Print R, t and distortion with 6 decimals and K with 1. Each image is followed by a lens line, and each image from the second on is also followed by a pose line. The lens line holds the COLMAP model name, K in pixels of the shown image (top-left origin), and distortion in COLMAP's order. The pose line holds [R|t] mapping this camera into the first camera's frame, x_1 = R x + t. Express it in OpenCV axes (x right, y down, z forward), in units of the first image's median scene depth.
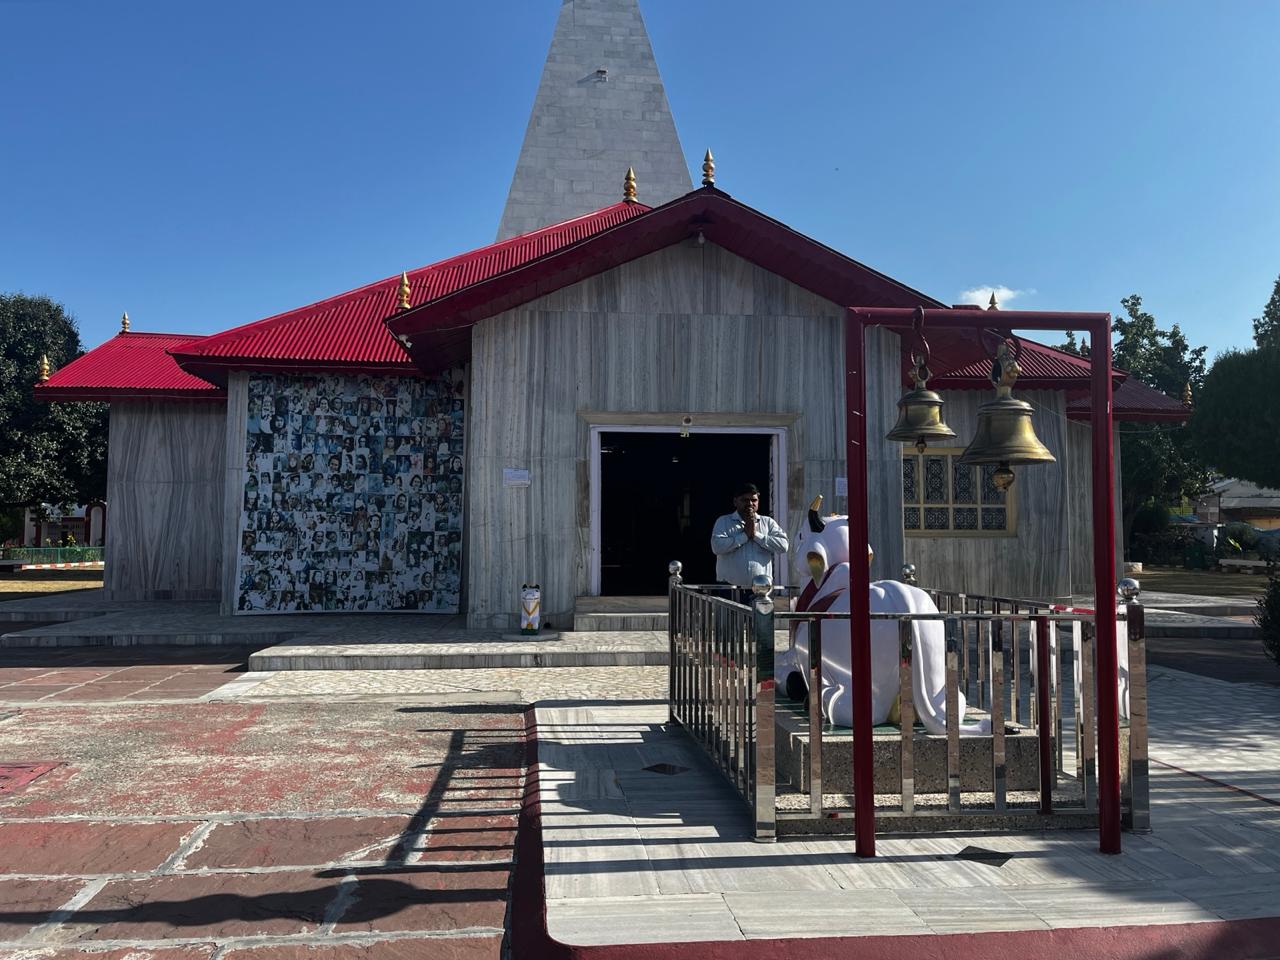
lens RADIAL K [[980.5, 0, 634.0], [0, 980.5, 475.6], [0, 0, 1]] dist [0.088924, -0.174394]
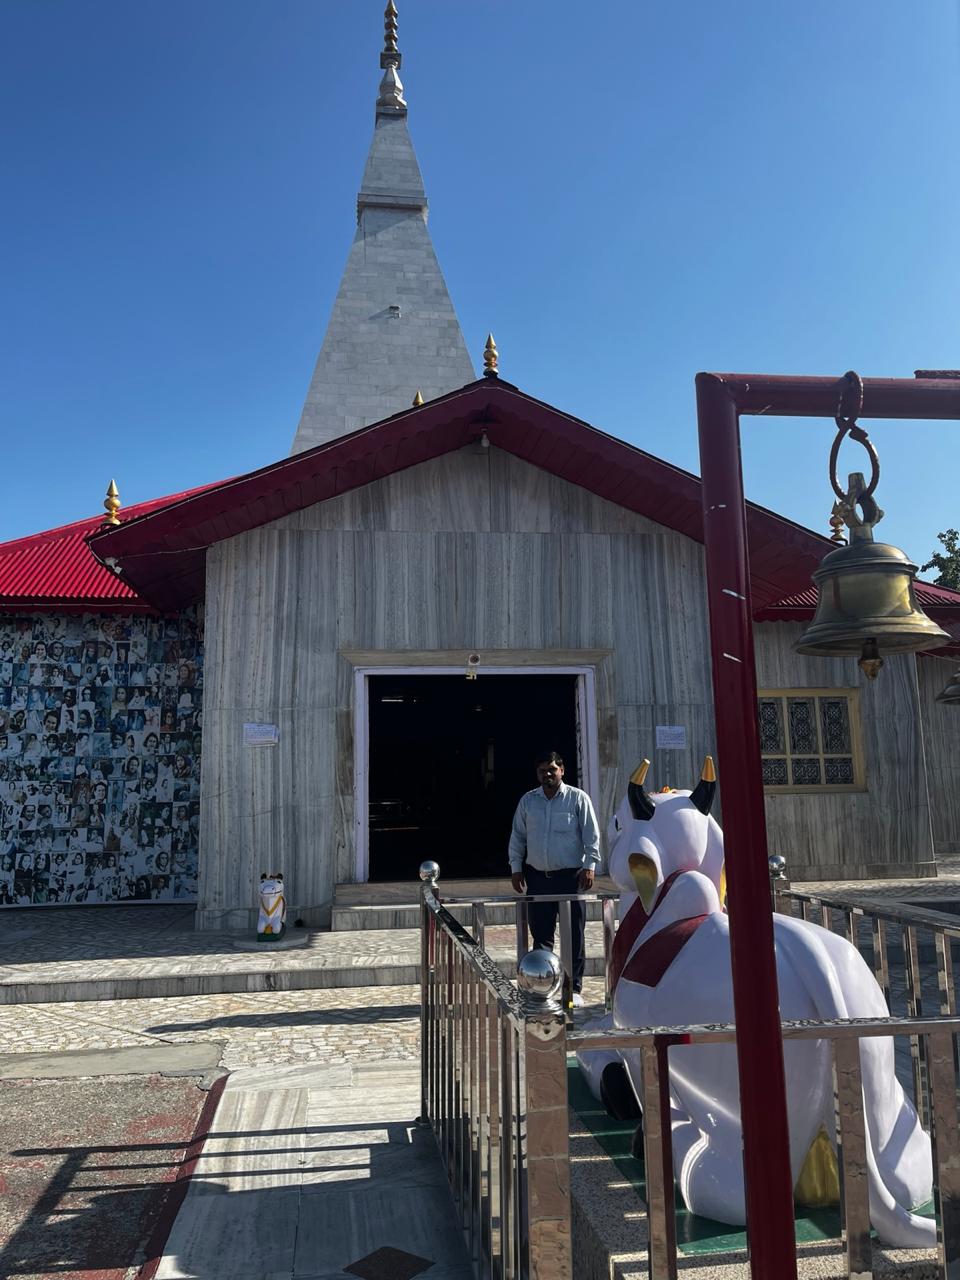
lens RADIAL K [[975.4, 0, 476.7], [0, 975.4, 638.4], [0, 0, 1]] dist [0.056459, -0.067240]
pose [[0.999377, -0.016944, 0.030952, 0.031232], [0.019629, 0.995875, -0.088586, -0.001653], [-0.029324, 0.089139, 0.995587, 0.184246]]
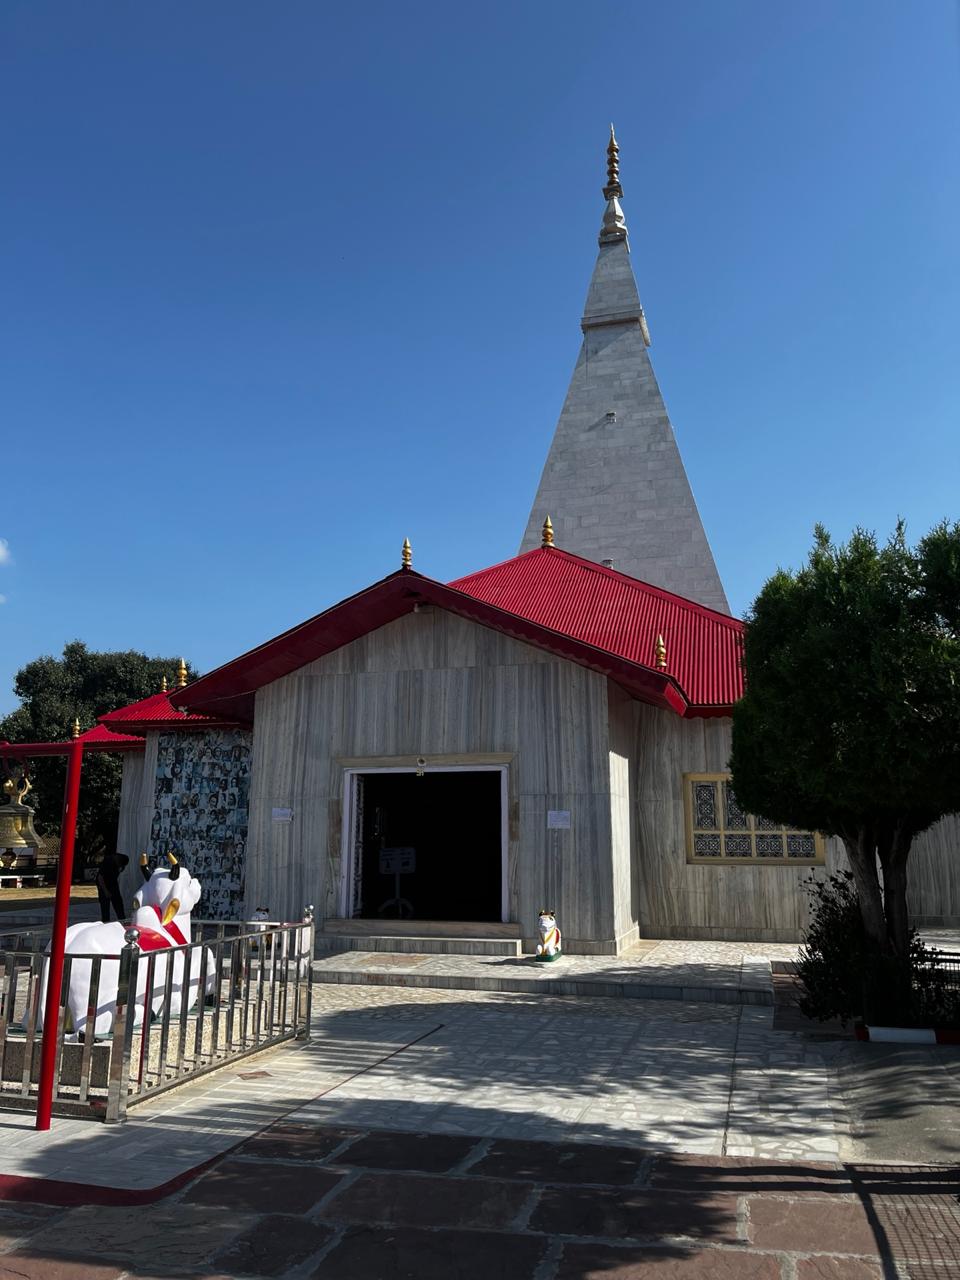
lens RADIAL K [[980.5, 0, 480.0], [0, 980.5, 640.0], [0, 0, 1]] dist [0.088924, -0.174394]
pose [[0.925371, -0.075571, -0.371454, 0.544844], [0.024000, 0.989640, -0.141549, -0.032052], [0.378303, 0.122071, 0.917598, -0.044798]]
